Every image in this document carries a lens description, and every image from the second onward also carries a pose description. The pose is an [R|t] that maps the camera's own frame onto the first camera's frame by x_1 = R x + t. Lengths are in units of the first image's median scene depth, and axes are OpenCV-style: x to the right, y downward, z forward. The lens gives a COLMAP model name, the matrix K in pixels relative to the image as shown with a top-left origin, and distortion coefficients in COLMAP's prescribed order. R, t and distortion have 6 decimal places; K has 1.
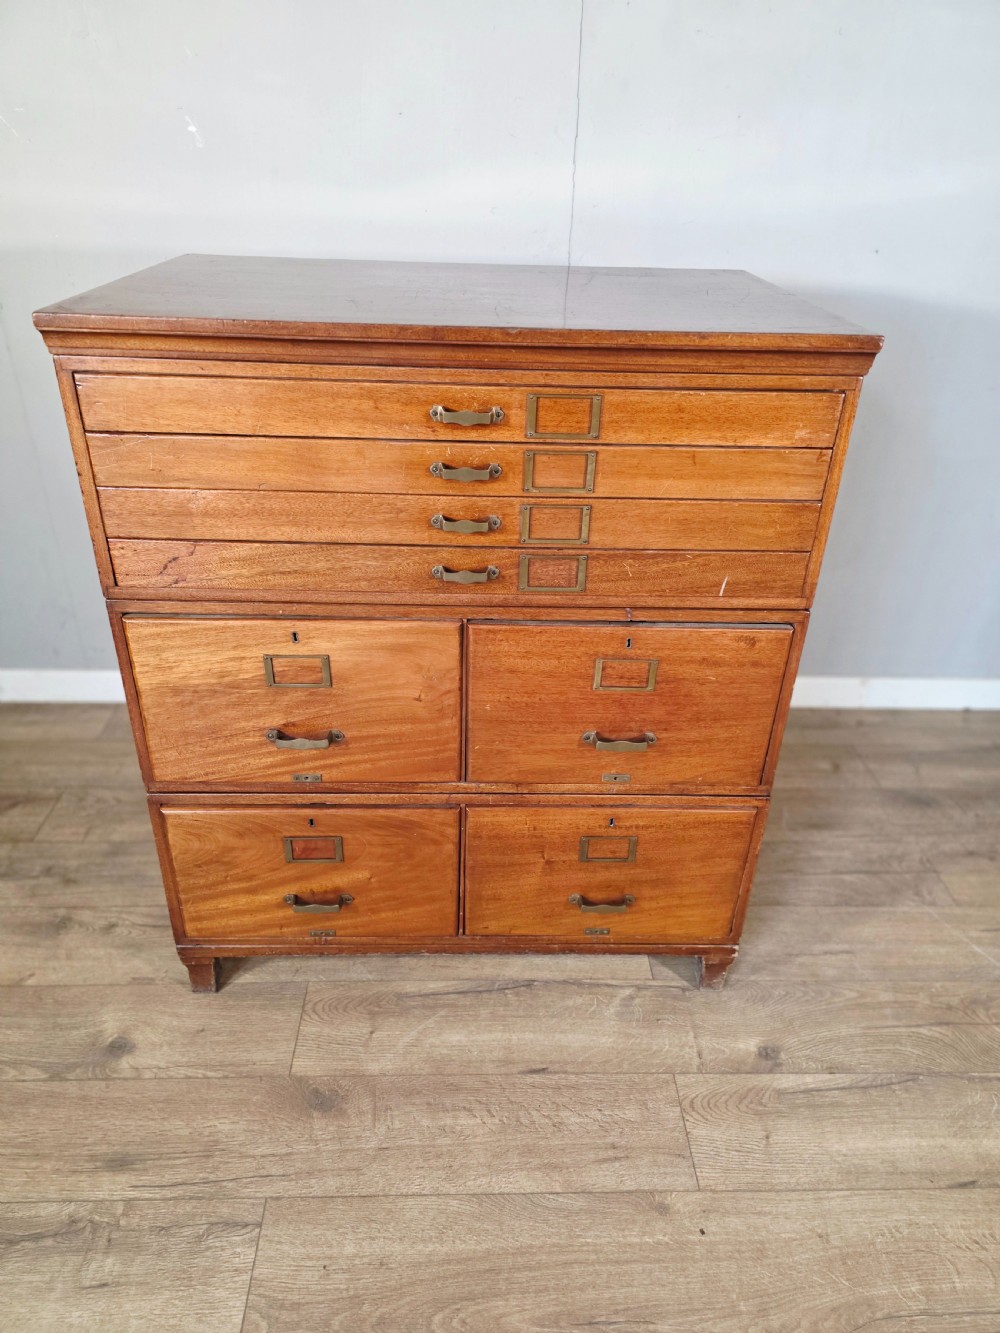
lens RADIAL K [[895.2, 0, 499.9], [0, 895.2, 669.6], [0, 0, 1]] dist [0.051176, -0.050767]
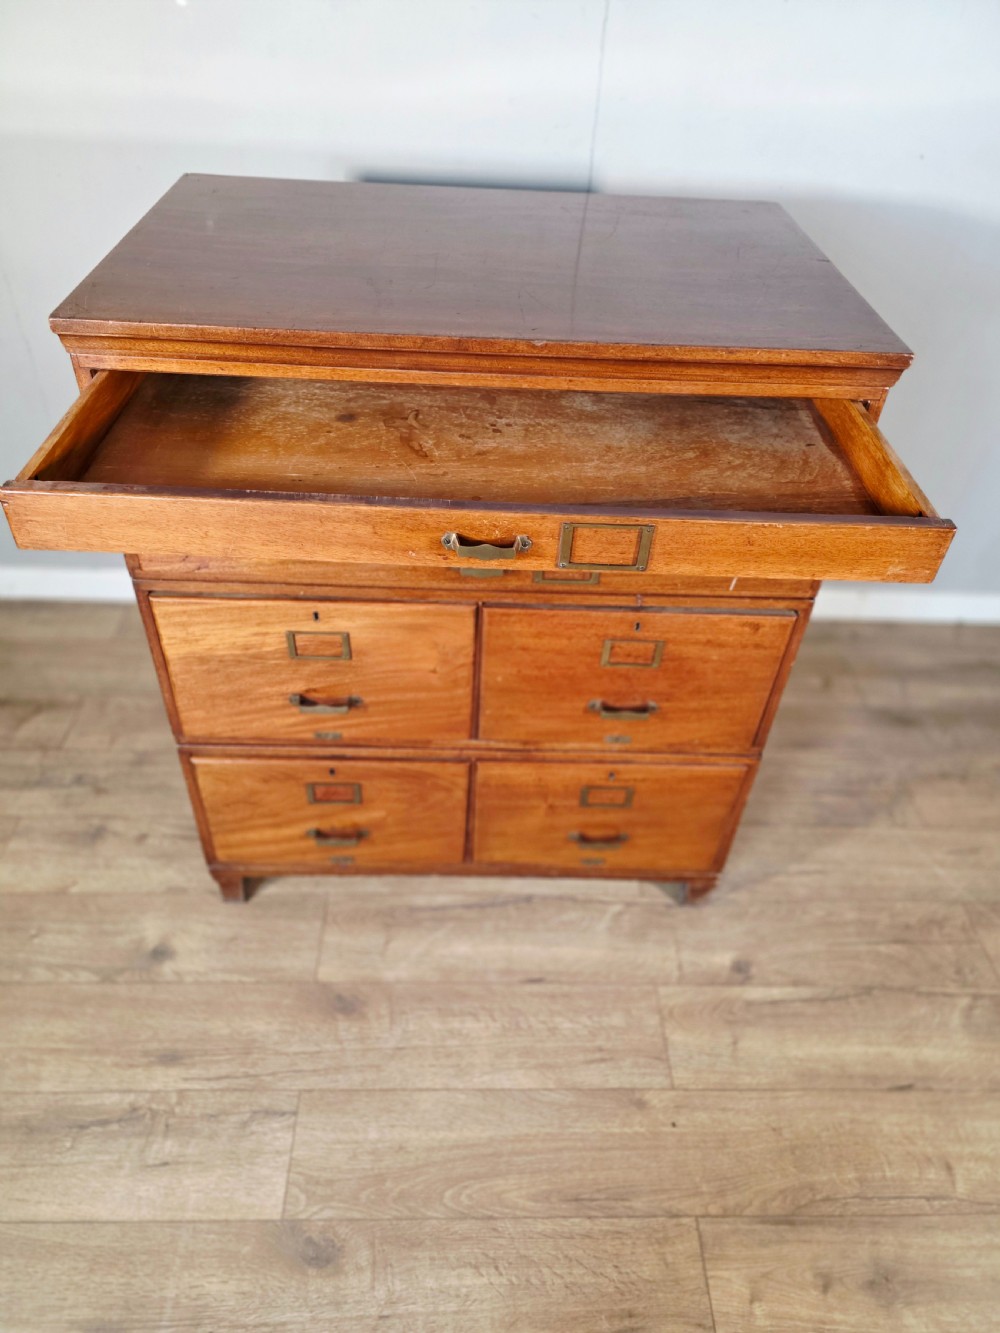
lens RADIAL K [[895.2, 0, 497.3], [0, 895.2, 677.8], [0, 0, 1]] dist [0.051176, -0.050767]
pose [[0.999772, 0.020326, 0.006572, -0.022916], [-0.021229, 0.979621, 0.199731, -0.165483], [-0.002378, -0.199825, 0.979829, -0.027498]]
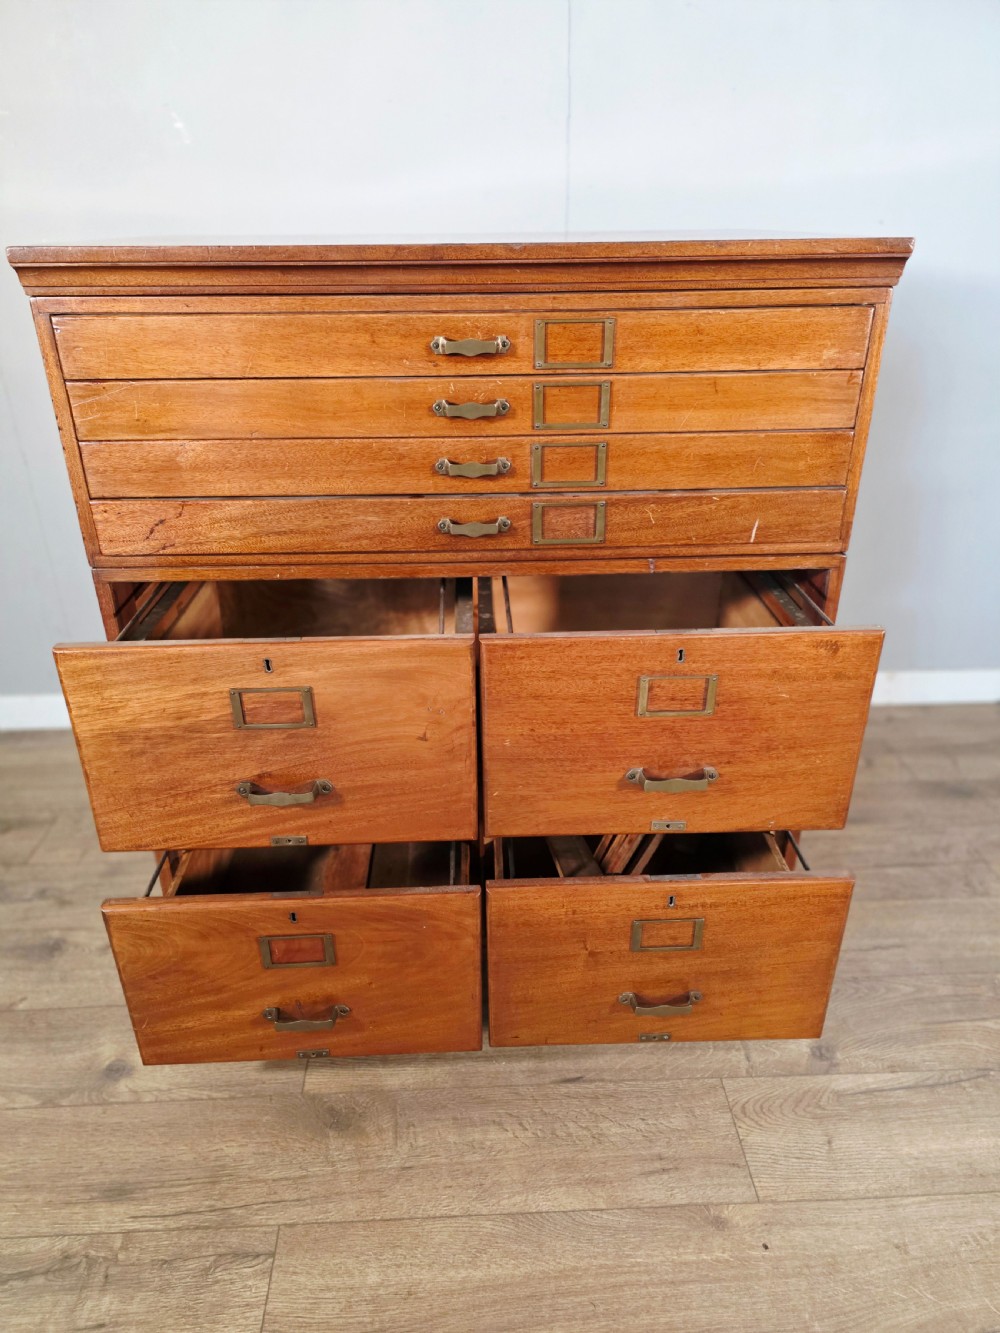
lens RADIAL K [[895.2, 0, 496.8], [0, 895.2, 676.4], [0, 0, 1]] dist [0.051176, -0.050767]
pose [[0.999220, -0.038597, -0.008302, -0.012294], [0.038092, 0.997806, -0.054141, 0.091774], [0.010374, 0.053783, 0.998499, 0.068948]]
